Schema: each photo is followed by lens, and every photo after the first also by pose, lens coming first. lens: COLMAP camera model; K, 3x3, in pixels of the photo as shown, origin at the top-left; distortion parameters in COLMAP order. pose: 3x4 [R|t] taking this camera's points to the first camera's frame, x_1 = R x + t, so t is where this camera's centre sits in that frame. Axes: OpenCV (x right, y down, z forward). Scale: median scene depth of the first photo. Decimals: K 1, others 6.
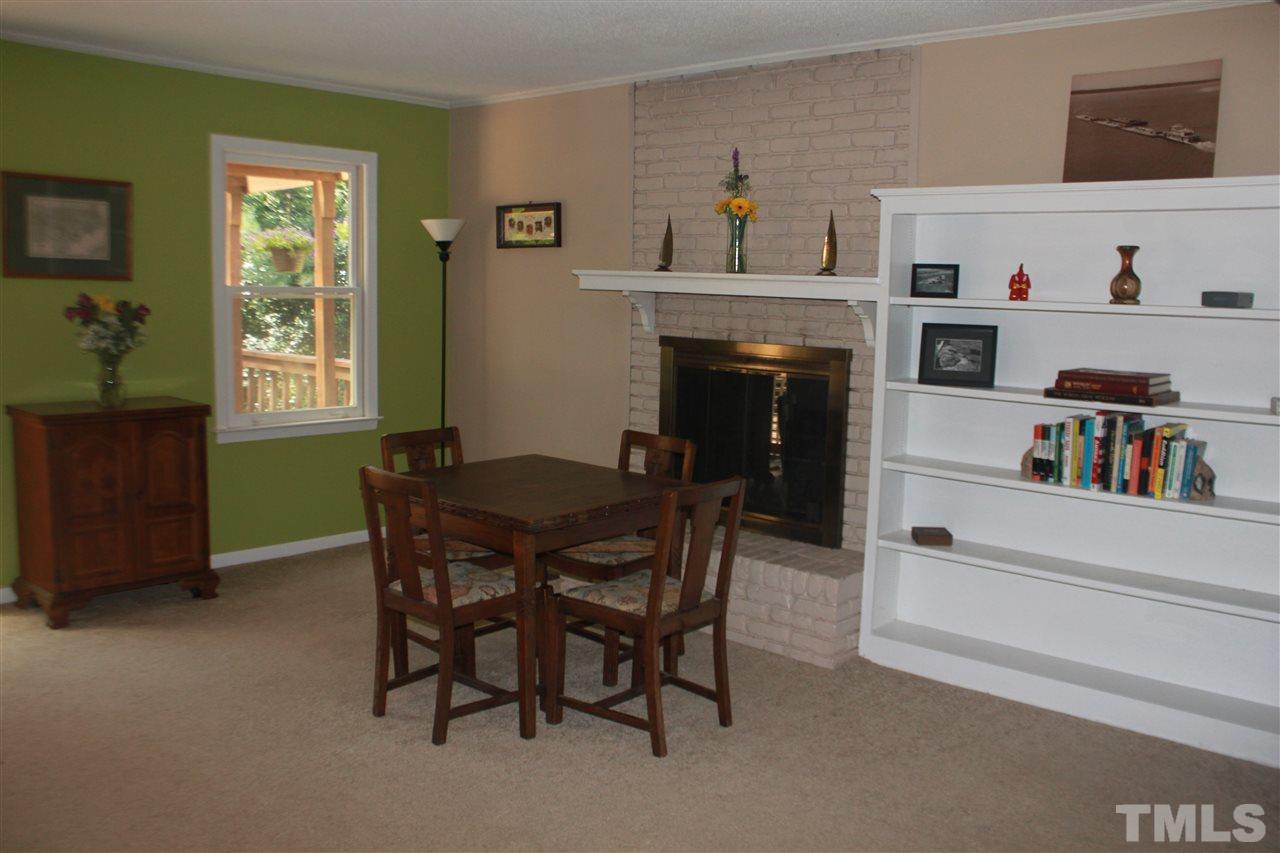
lens RADIAL K [[1112.7, 0, 658.2], [0, 1112.7, 403.9], [0, 0, 1]] dist [-0.134899, 0.131113]
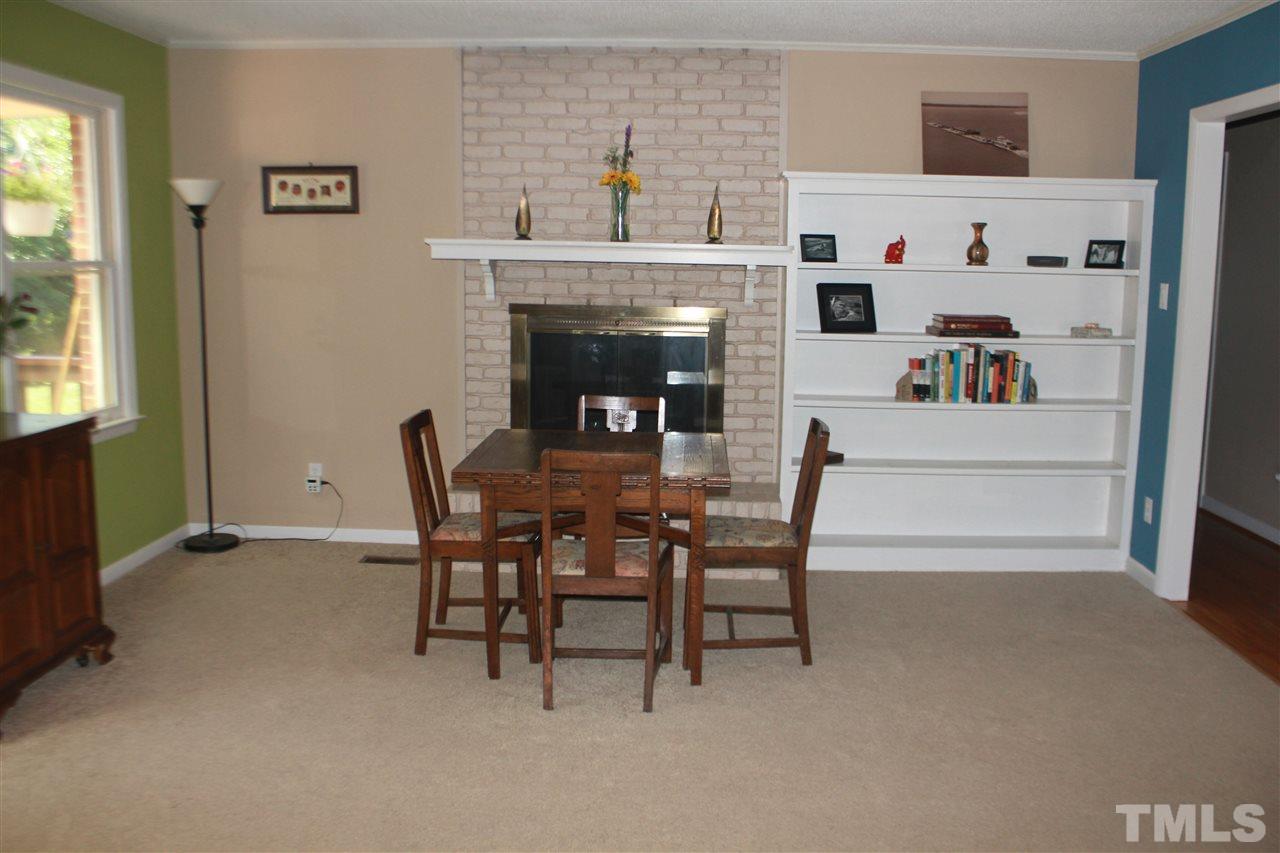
lens RADIAL K [[1112.7, 0, 658.2], [0, 1112.7, 403.9], [0, 0, 1]] dist [-0.134899, 0.131113]
pose [[0.760841, -0.096018, 0.641796, -0.699937], [0.072342, 0.995378, 0.063157, -0.030972], [-0.644894, -0.001624, 0.764270, 0.180982]]
